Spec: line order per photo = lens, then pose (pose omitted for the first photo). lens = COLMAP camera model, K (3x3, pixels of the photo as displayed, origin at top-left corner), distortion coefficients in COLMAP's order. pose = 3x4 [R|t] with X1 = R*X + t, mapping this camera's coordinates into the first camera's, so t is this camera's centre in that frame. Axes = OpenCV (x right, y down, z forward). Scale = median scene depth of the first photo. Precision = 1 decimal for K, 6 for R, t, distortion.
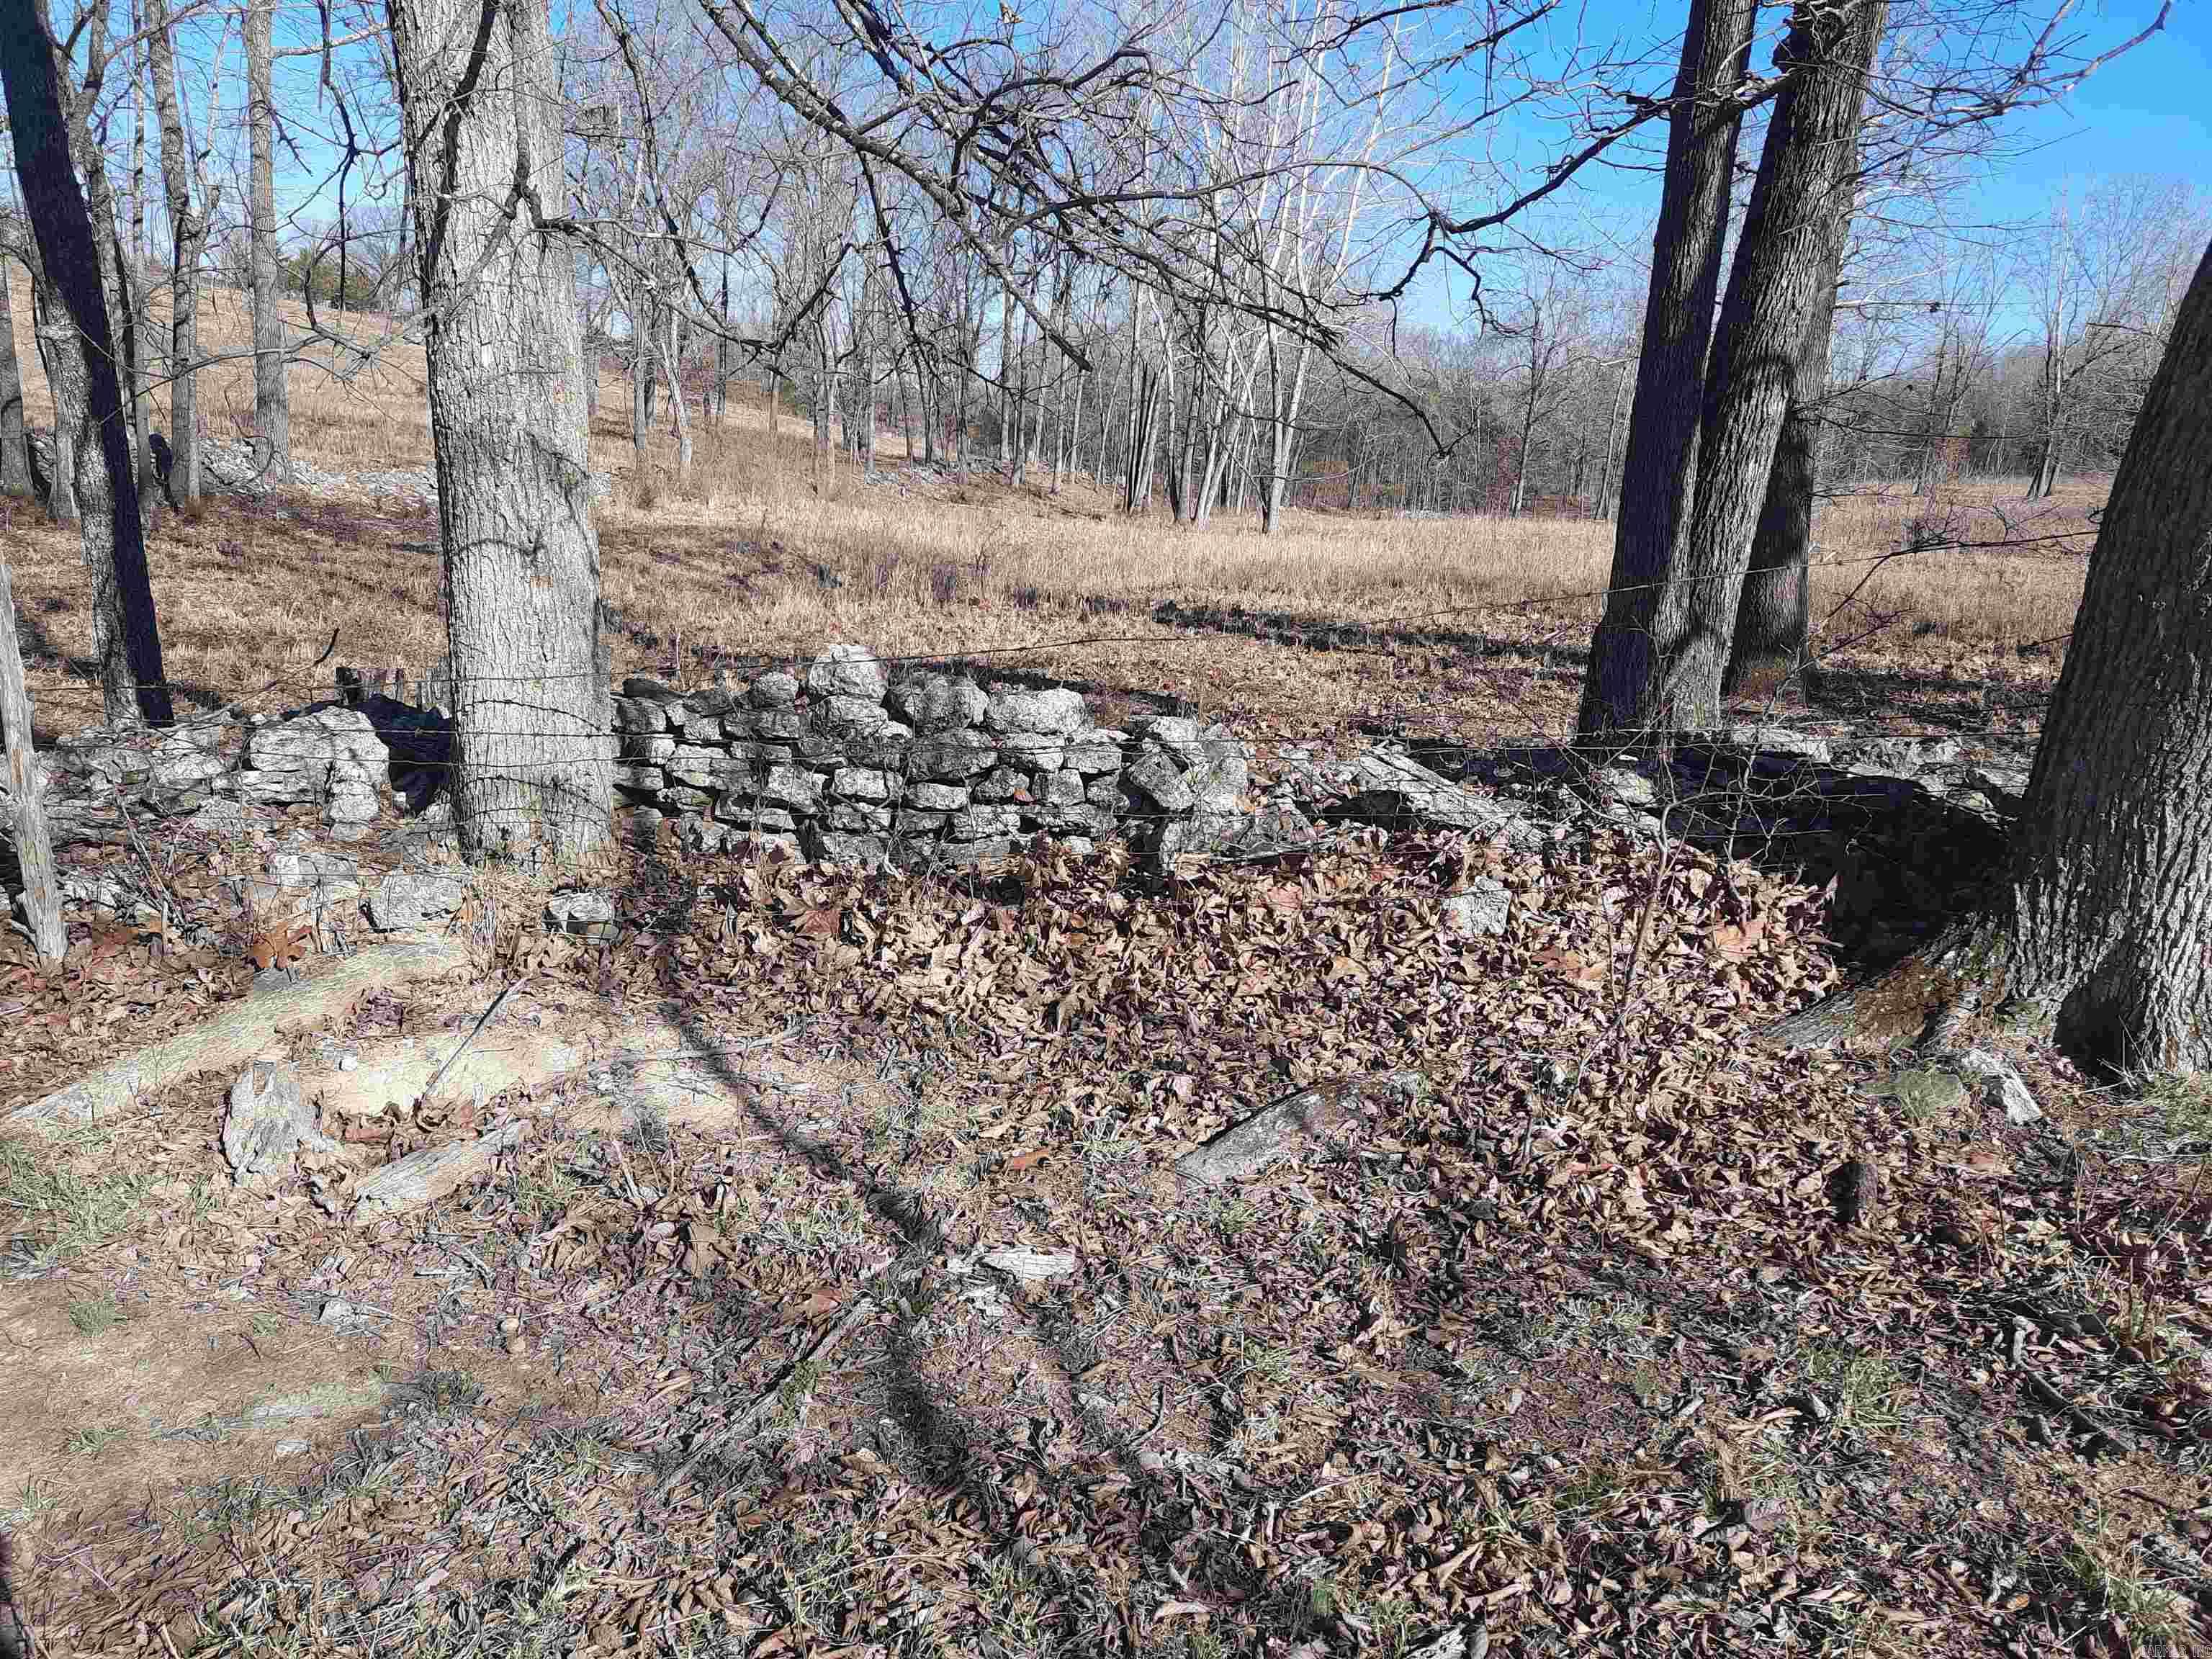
lens RADIAL K [[1585.7, 0, 1103.3], [0, 1585.7, 788.8], [0, 0, 1]] dist [0.055925, -0.054857]
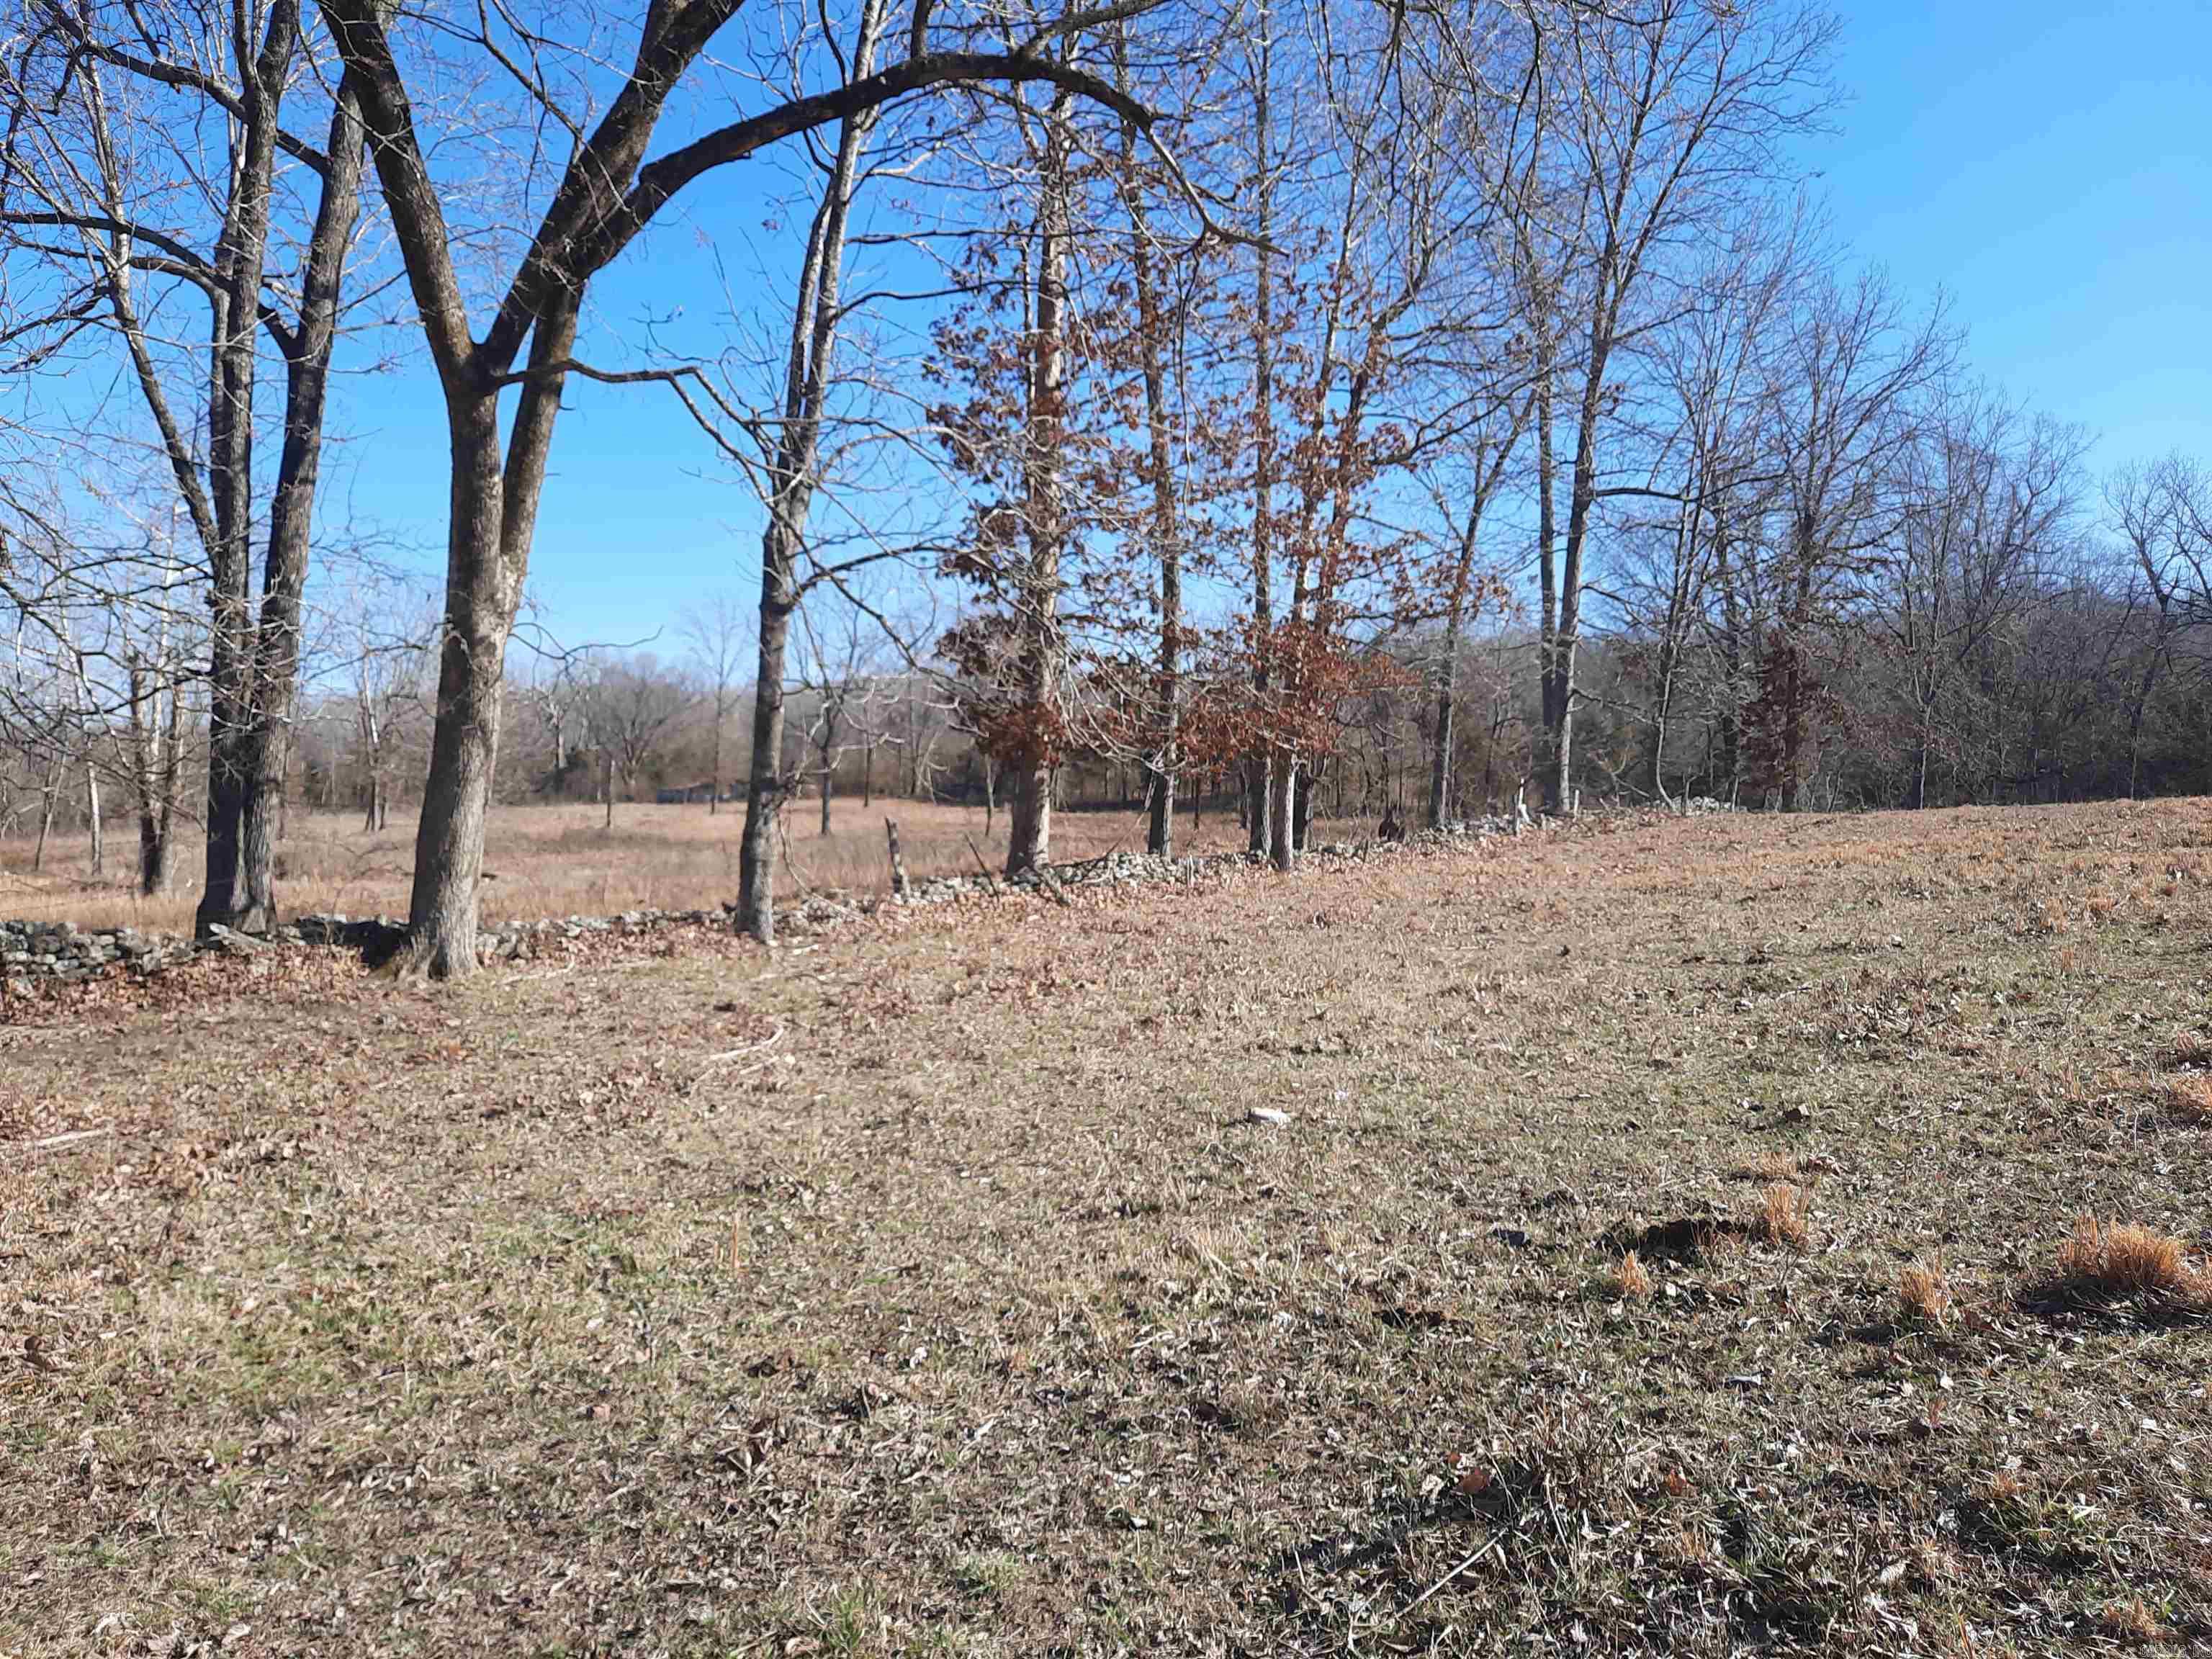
lens RADIAL K [[1585.7, 0, 1103.3], [0, 1585.7, 788.8], [0, 0, 1]] dist [0.055925, -0.054857]
pose [[0.579716, -0.025173, 0.814430, -1.255116], [0.191988, 0.975601, -0.106504, 0.354000], [-0.791877, 0.218103, 0.570404, -2.037381]]
